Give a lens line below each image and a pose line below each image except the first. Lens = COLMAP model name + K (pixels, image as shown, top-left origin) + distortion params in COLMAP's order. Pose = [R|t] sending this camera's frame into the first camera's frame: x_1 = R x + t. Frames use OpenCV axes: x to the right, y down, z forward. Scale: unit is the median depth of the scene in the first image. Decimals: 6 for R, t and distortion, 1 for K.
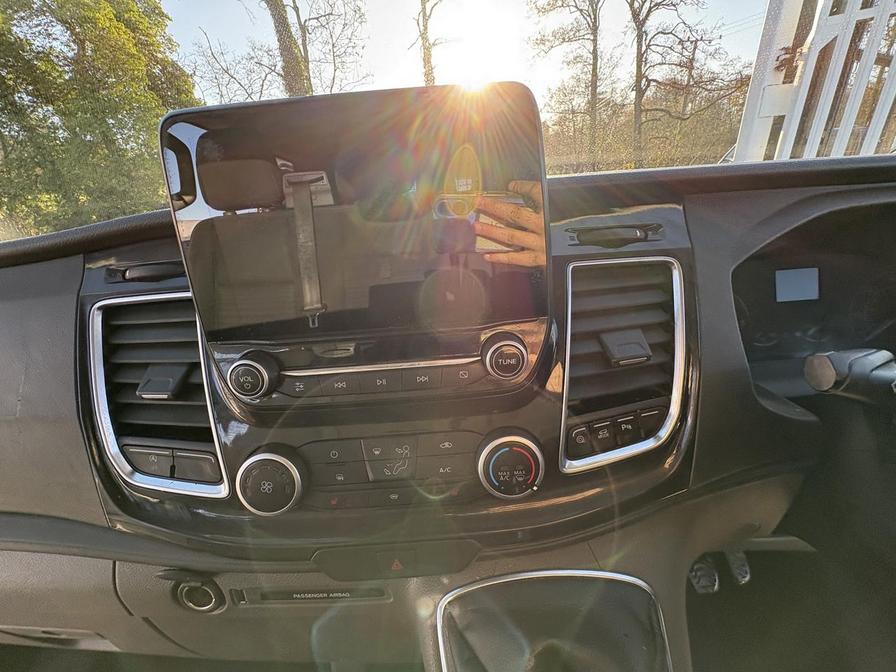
lens RADIAL K [[354.3, 0, 448.0], [0, 354.3, 336.0], [0, 0, 1]] dist [-0.000250, -0.000475]
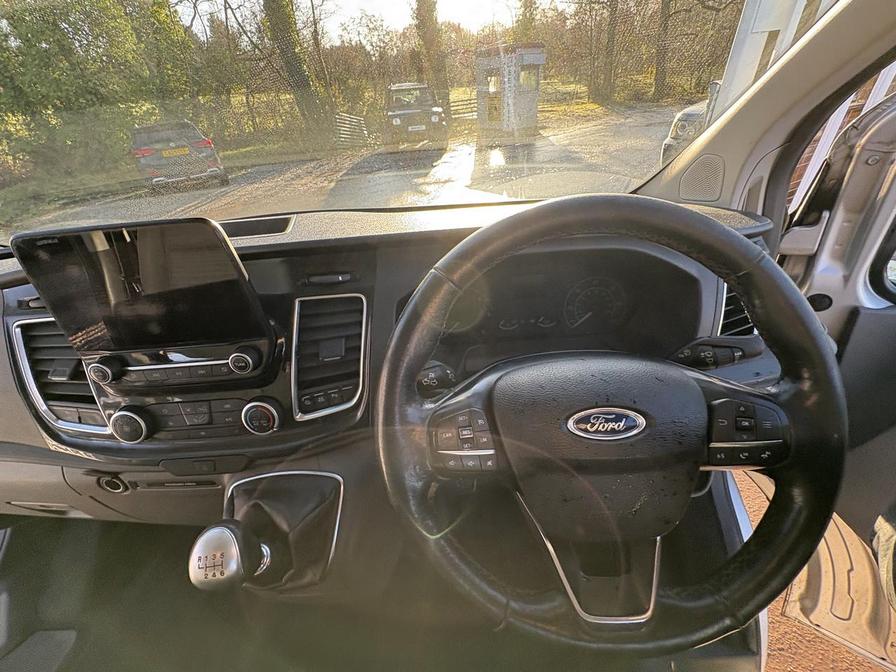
lens RADIAL K [[354.3, 0, 448.0], [0, 354.3, 336.0], [0, 0, 1]] dist [-0.000250, -0.000475]
pose [[0.999894, -0.004459, -0.013857, 1.055979], [0.007080, 0.980731, 0.195234, -0.348248], [0.012719, -0.195312, 0.980659, -0.603758]]
